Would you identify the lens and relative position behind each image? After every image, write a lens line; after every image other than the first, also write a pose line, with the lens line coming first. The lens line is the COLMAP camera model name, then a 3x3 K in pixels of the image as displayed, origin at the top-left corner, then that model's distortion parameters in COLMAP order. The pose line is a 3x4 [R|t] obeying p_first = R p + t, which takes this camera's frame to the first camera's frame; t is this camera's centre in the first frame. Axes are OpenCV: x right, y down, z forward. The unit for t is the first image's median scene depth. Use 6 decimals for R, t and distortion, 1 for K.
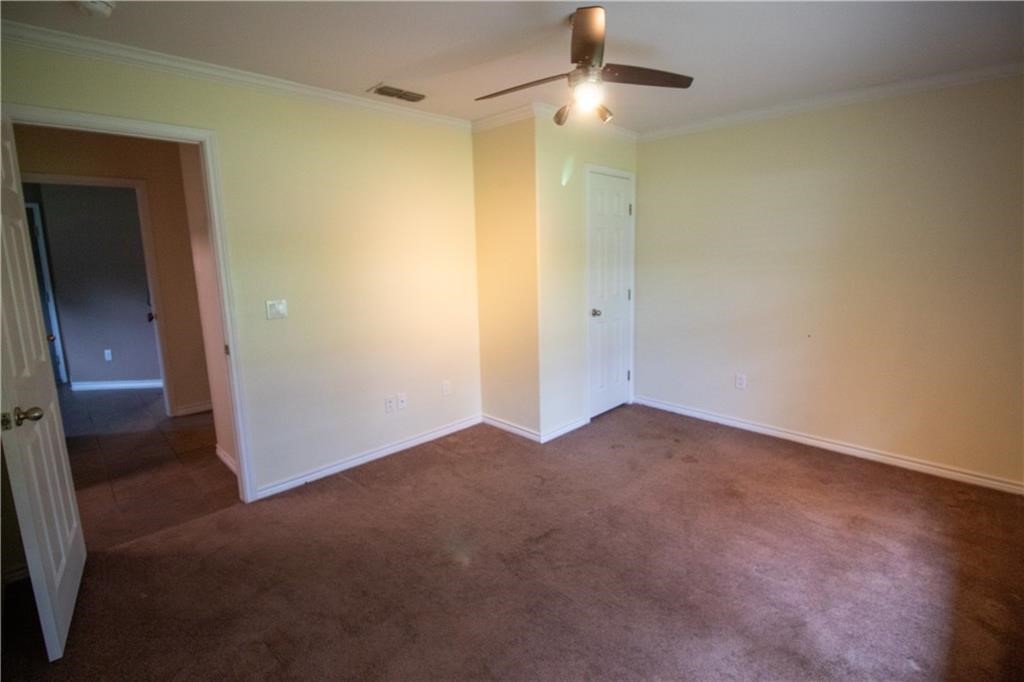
lens RADIAL K [[476.1, 0, 517.2], [0, 476.1, 337.3], [0, 0, 1]] dist [0.000806, -0.013471]
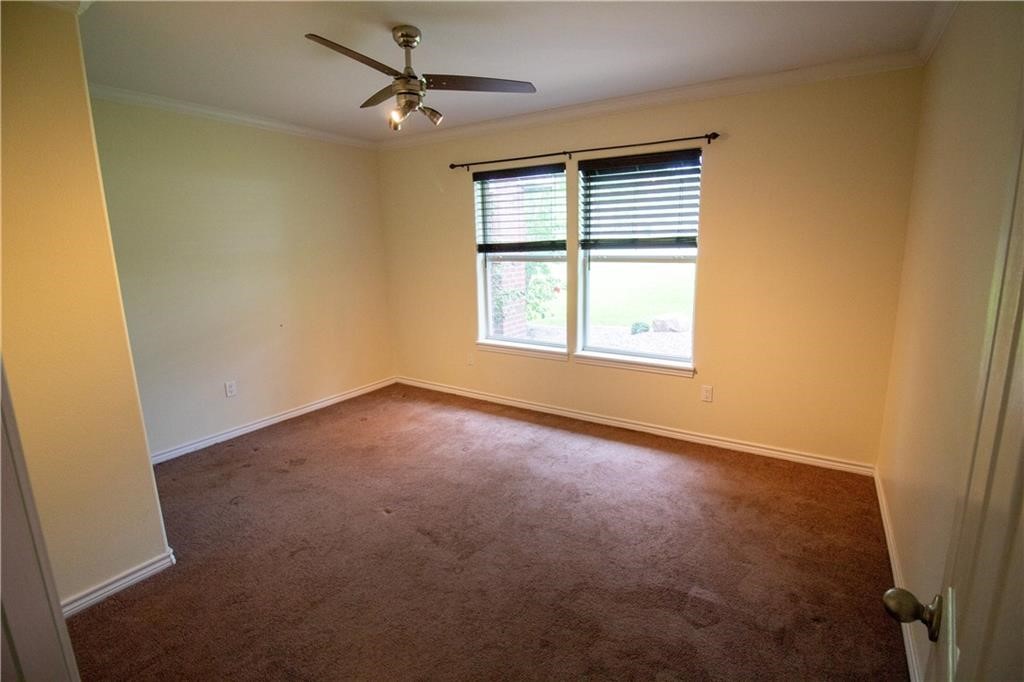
lens RADIAL K [[476.1, 0, 518.5], [0, 476.1, 340.3], [0, 0, 1]] dist [0.000806, -0.013471]
pose [[-0.213308, -0.182295, 0.959827, -0.900623], [0.199440, 0.953625, 0.225440, -0.166185], [-0.956412, 0.239516, -0.167059, 0.921789]]
